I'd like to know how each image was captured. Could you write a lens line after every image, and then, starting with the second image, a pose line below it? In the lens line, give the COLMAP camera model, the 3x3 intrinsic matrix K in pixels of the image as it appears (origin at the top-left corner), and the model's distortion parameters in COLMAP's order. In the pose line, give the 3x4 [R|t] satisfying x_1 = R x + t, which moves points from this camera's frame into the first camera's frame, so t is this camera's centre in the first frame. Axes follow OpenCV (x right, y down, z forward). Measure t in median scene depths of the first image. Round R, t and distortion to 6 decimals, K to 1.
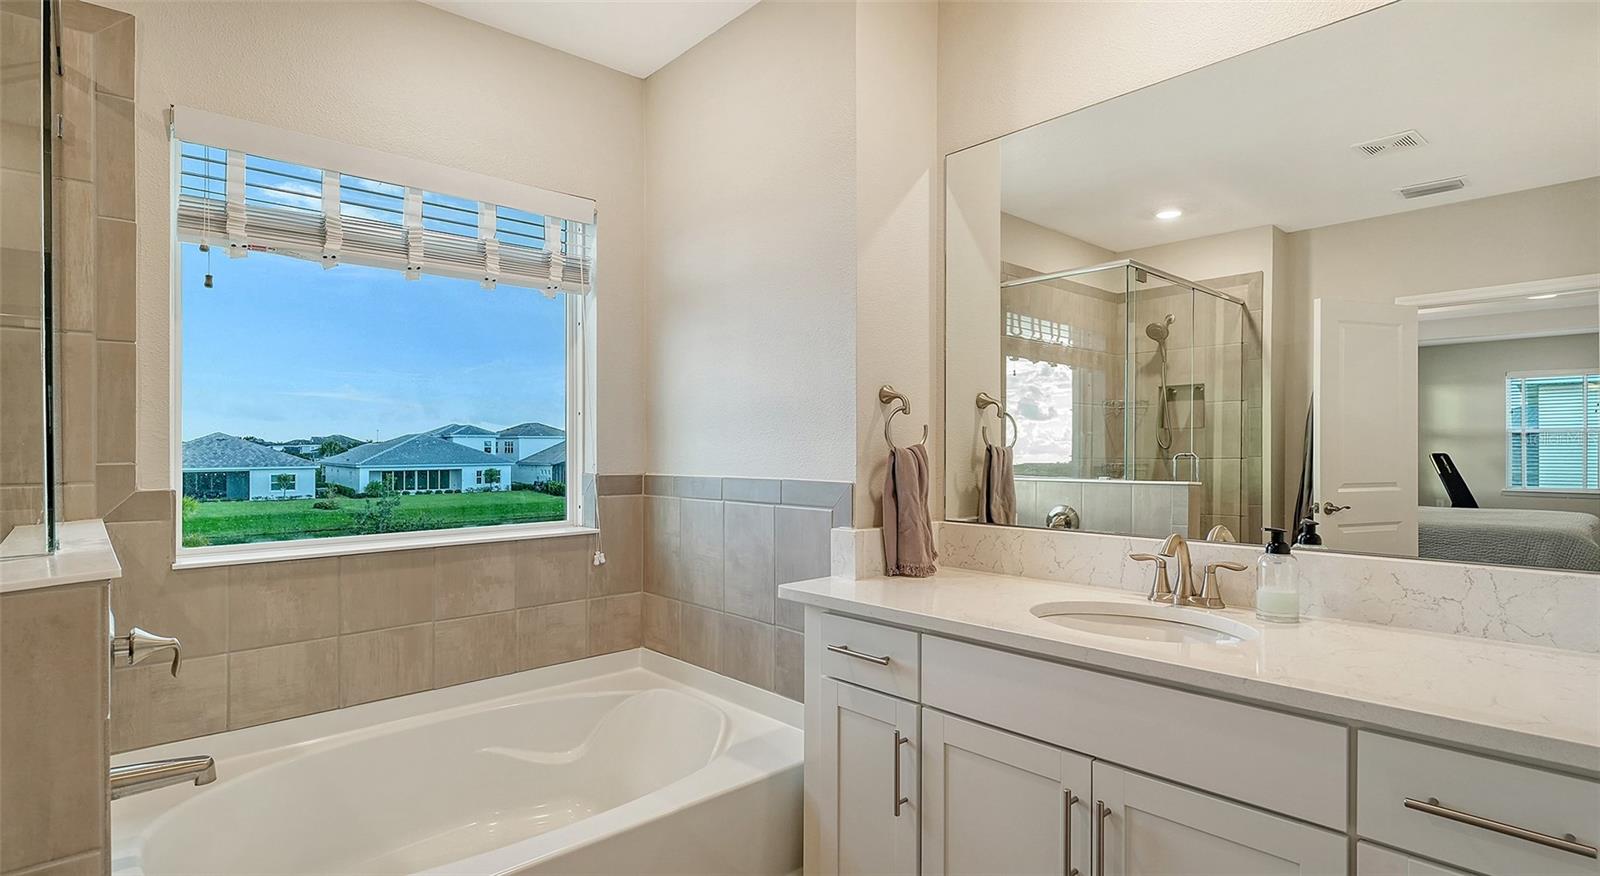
lens RADIAL K [[783.2, 0, 800.0], [0, 783.2, 438.0], [0, 0, 1]] dist [0.000311, 0.000065]
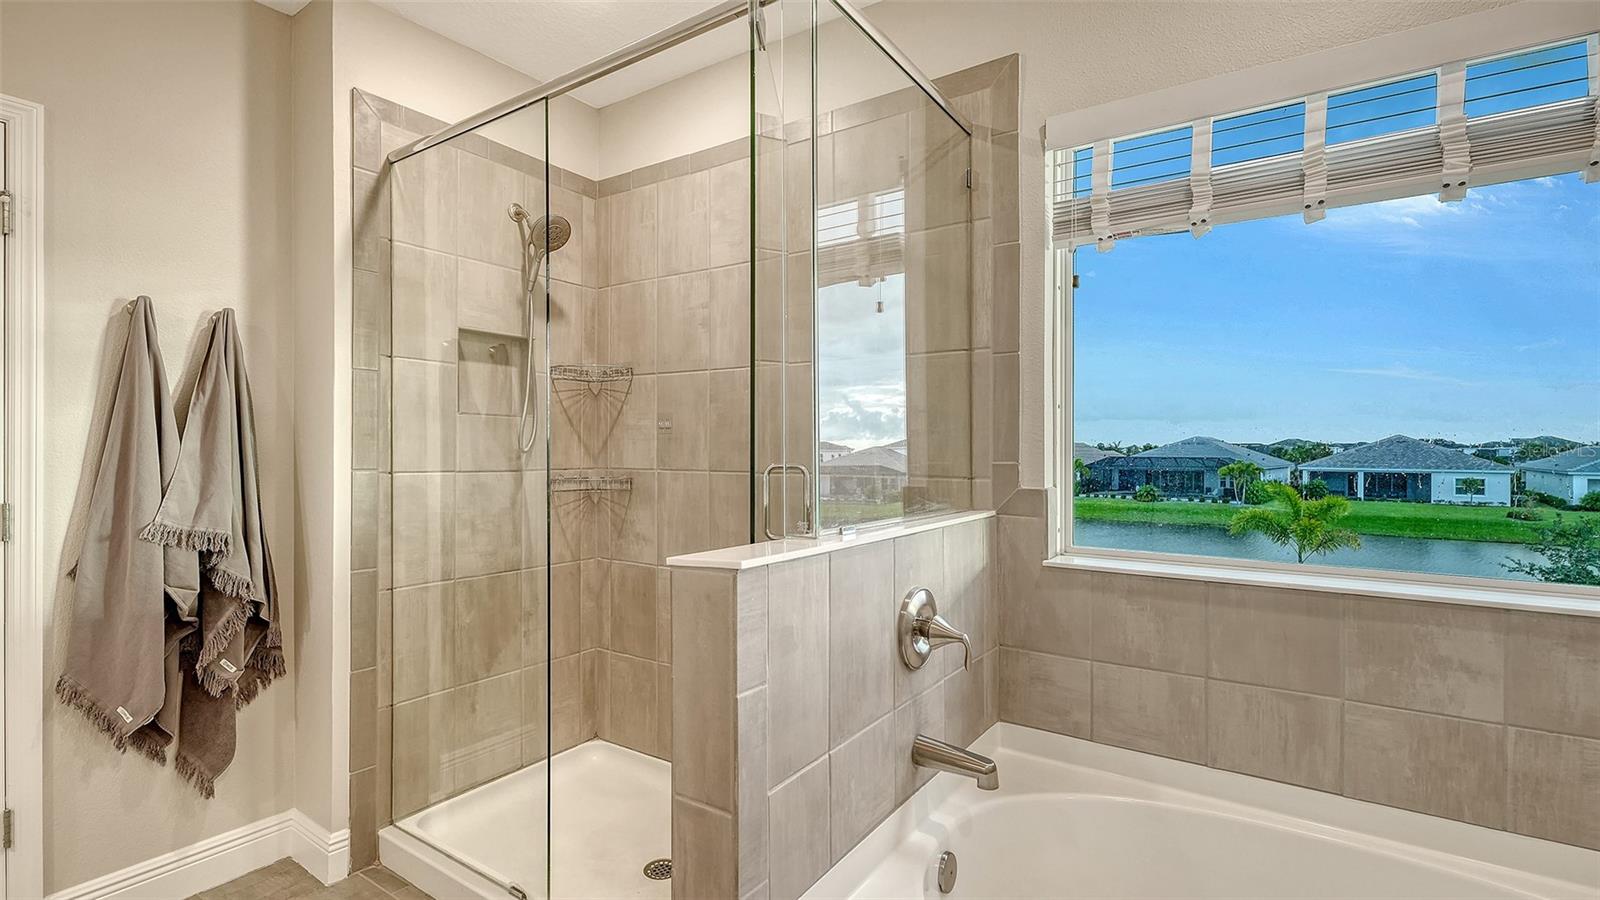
lens RADIAL K [[721.8, 0, 800.4], [0, 721.8, 444.8], [0, 0, 1]] dist [-0.002975, -0.000291]
pose [[0.229069, 0.002036, -0.973408, 0.045822], [0.003964, 0.999988, 0.003025, 0.002271], [0.973402, -0.004551, 0.229058, 0.358784]]
